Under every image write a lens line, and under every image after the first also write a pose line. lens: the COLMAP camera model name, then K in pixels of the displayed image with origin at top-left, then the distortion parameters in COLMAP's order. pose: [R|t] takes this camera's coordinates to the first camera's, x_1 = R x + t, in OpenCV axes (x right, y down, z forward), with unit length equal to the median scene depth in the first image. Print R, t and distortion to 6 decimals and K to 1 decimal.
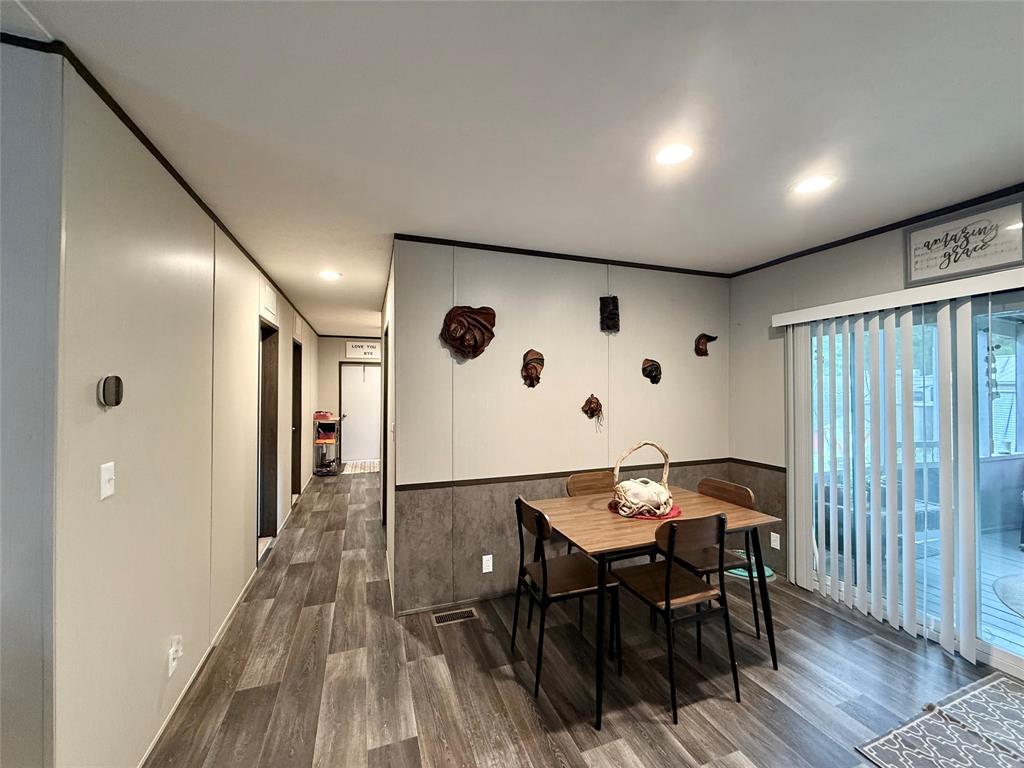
lens RADIAL K [[408.1, 0, 514.0], [0, 408.1, 385.3], [0, 0, 1]] dist [0.002620, -0.000579]
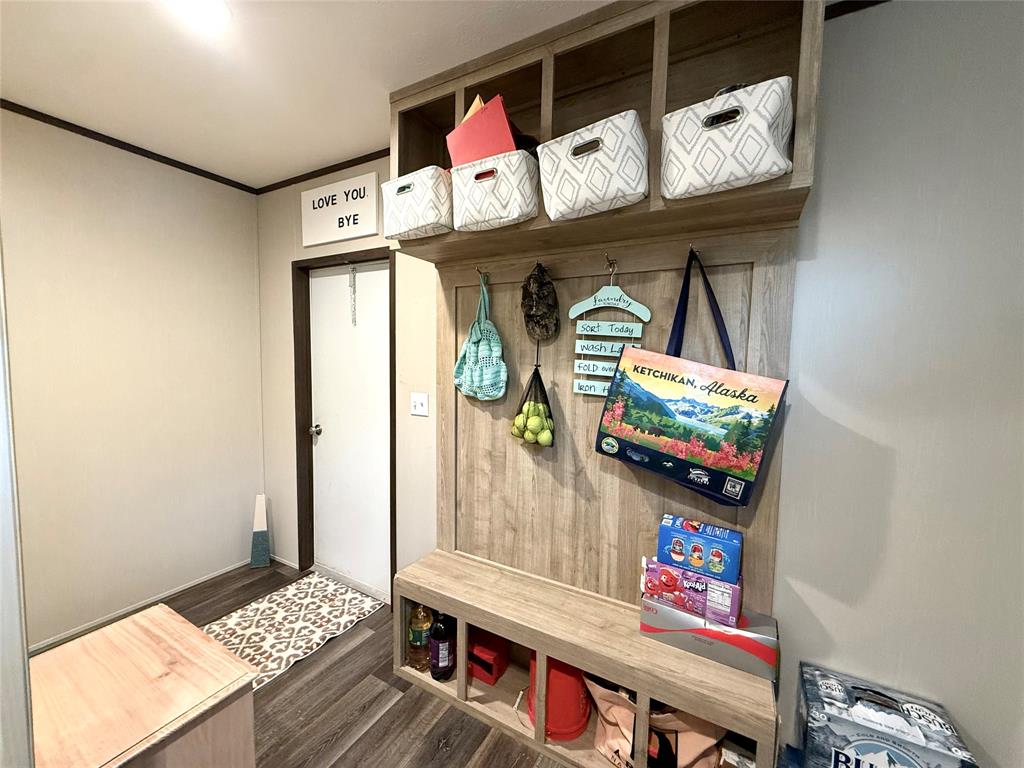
lens RADIAL K [[408.1, 0, 510.5], [0, 408.1, 386.7], [0, 0, 1]] dist [0.002620, -0.000579]
pose [[0.647532, 0.061017, -0.759591, -0.090811], [-0.008972, 0.997331, 0.072466, 0.018396], [0.761985, -0.040109, 0.646351, 1.219918]]
